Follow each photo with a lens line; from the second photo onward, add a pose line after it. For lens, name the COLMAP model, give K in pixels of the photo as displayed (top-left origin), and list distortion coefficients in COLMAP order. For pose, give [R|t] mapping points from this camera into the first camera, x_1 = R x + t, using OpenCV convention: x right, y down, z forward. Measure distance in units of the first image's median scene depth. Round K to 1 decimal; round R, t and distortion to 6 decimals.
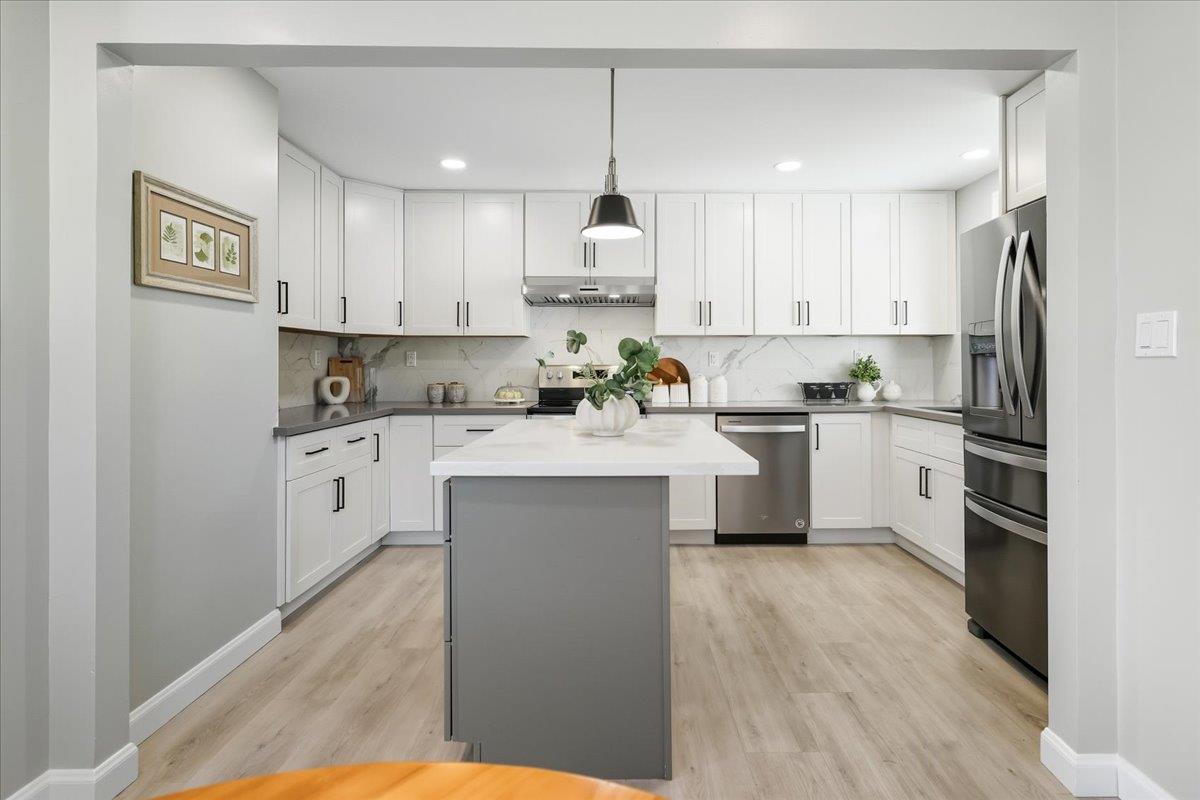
lens RADIAL K [[608.9, 0, 622.2], [0, 608.9, 365.3], [0, 0, 1]] dist [0.000898, 0.000079]
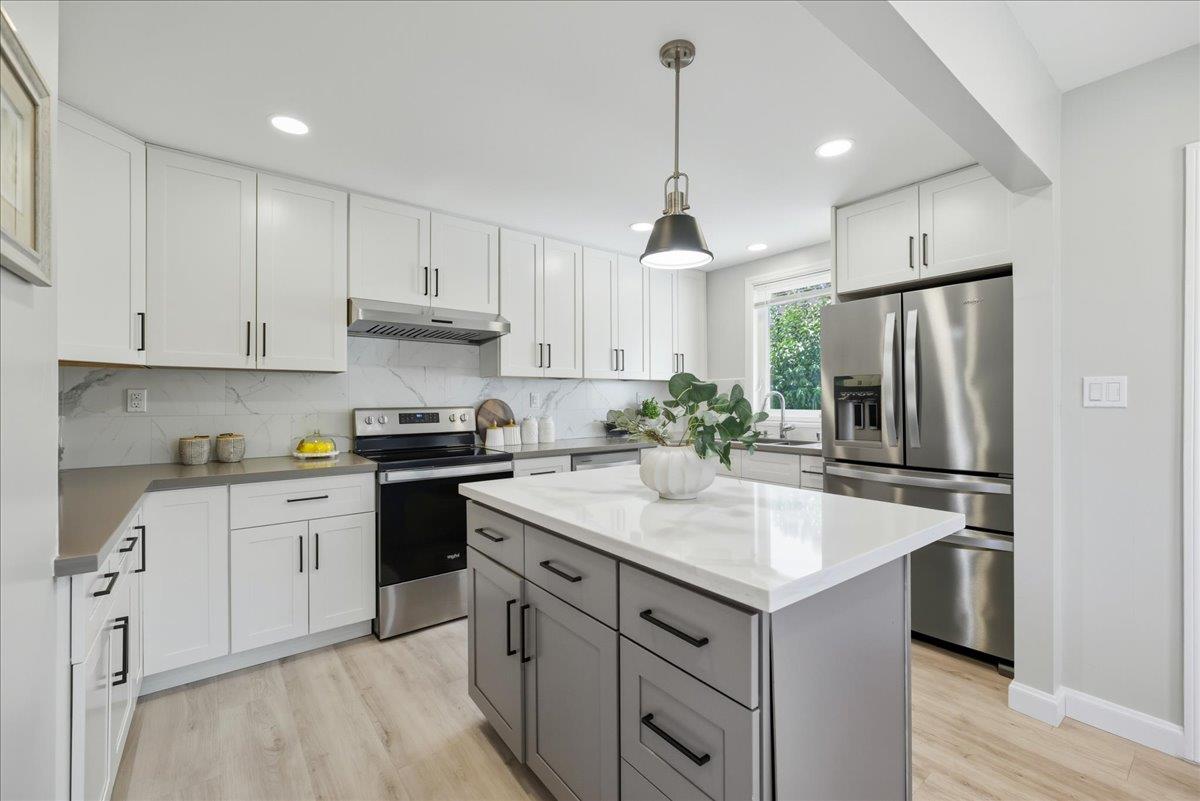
lens RADIAL K [[502.9, 0, 600.0], [0, 502.9, 400.5], [0, 0, 1]] dist [-0.000425, -0.000007]
pose [[0.797967, -0.001994, 0.602698, -0.292606], [0.001368, 0.999998, 0.001497, -0.011938], [-0.602700, -0.000370, 0.797968, 0.277510]]
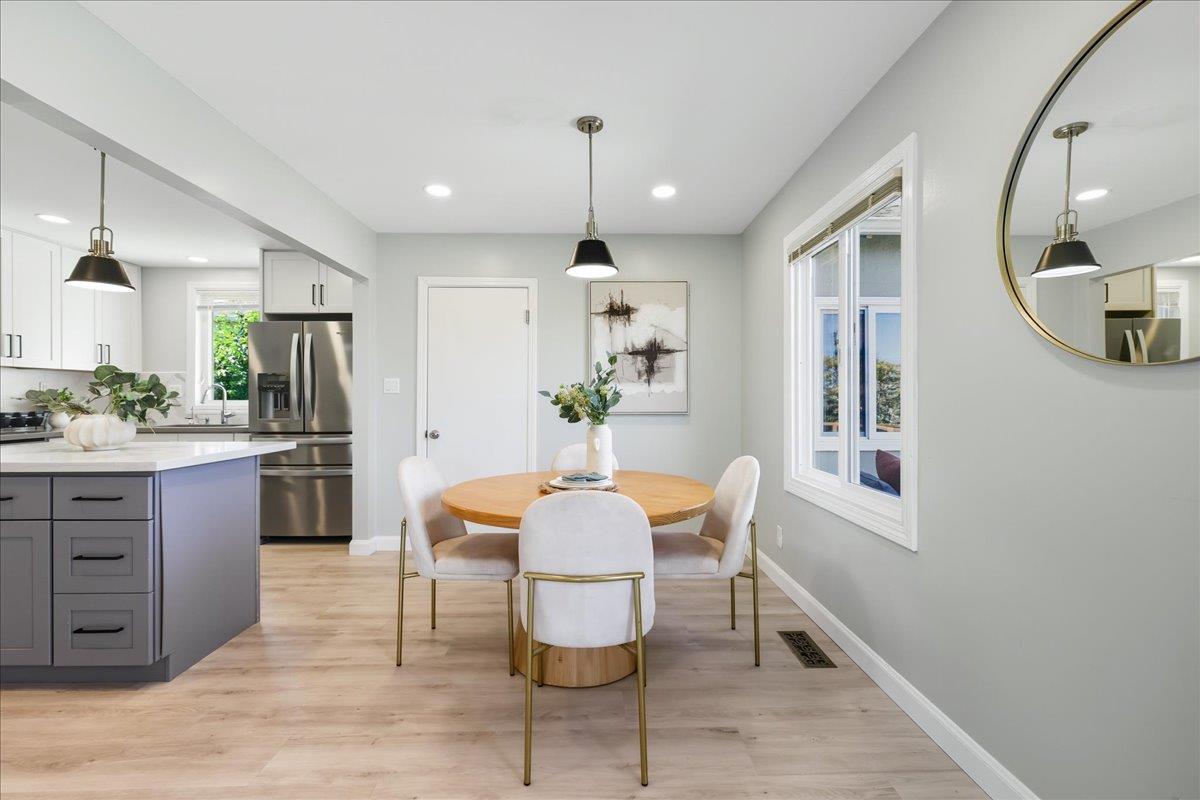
lens RADIAL K [[502.9, 0, 600.0], [0, 502.9, 400.0], [0, 0, 1]] dist [-0.000425, -0.000007]
pose [[-0.010564, 0.000906, 0.999944, -0.580777], [-0.002233, 0.999997, -0.000929, 0.006380], [-0.999942, -0.002243, -0.010562, -0.001675]]
